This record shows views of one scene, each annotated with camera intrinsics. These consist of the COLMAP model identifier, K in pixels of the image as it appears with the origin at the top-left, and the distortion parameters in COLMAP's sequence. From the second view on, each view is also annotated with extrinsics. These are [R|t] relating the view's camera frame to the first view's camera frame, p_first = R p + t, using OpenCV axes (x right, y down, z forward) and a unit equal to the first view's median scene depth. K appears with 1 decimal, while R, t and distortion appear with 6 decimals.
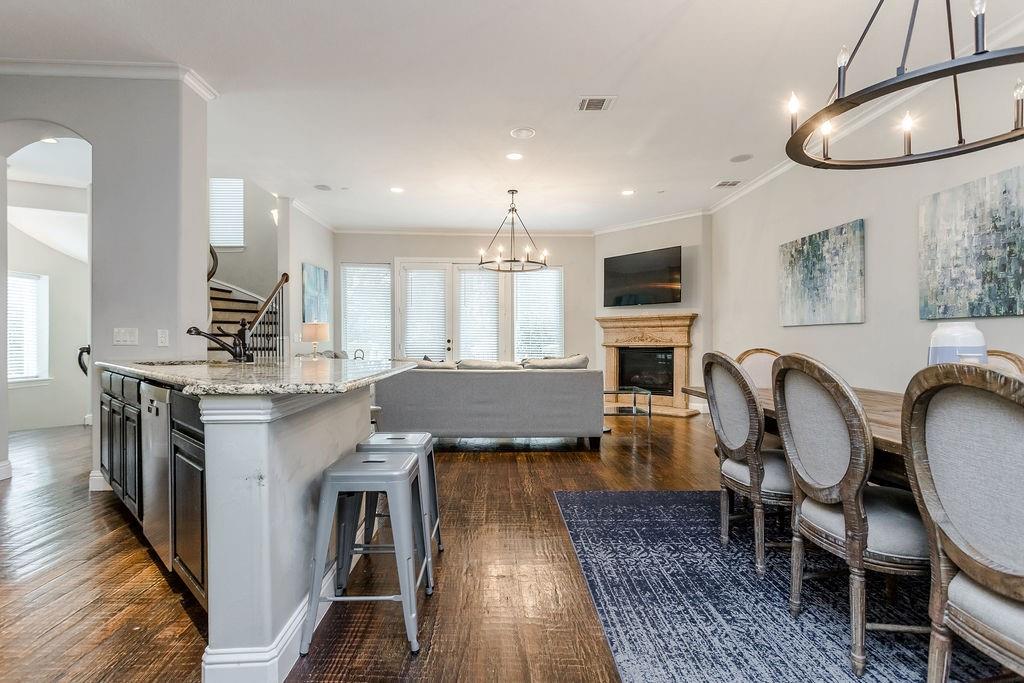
lens RADIAL K [[488.6, 0, 513.7], [0, 488.6, 336.1], [0, 0, 1]] dist [0.000446, 0.001583]
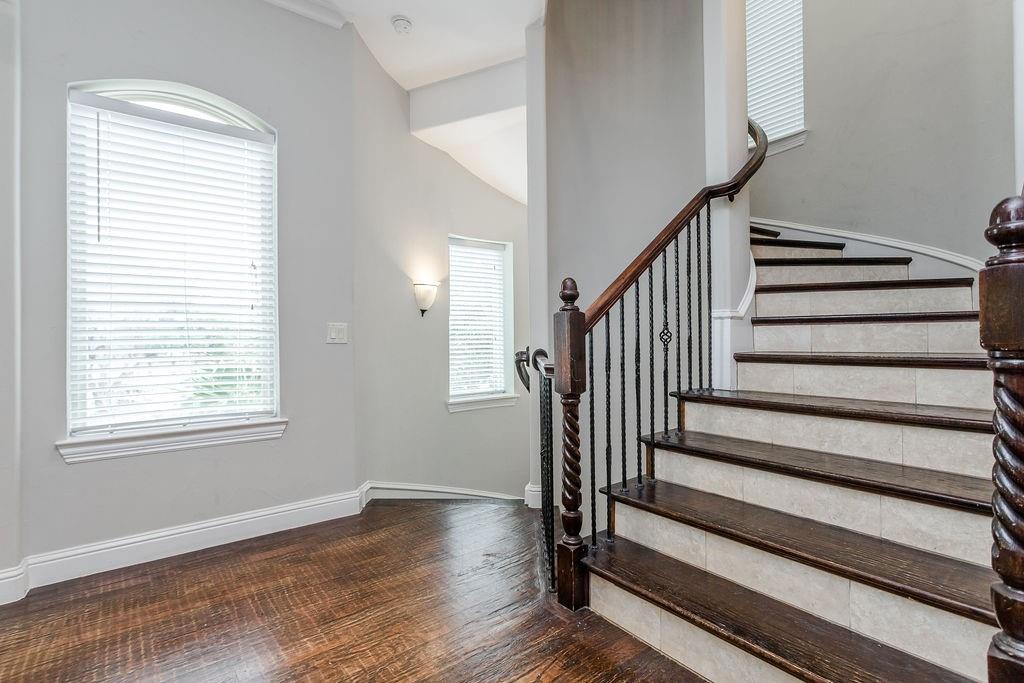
lens RADIAL K [[488.6, 0, 510.6], [0, 488.6, 339.5], [0, 0, 1]] dist [0.000446, 0.001583]
pose [[0.595974, -0.001713, -0.803002, -0.576043], [0.016374, 0.999816, 0.010020, 0.005583], [0.802837, -0.019120, 0.595892, 0.829078]]
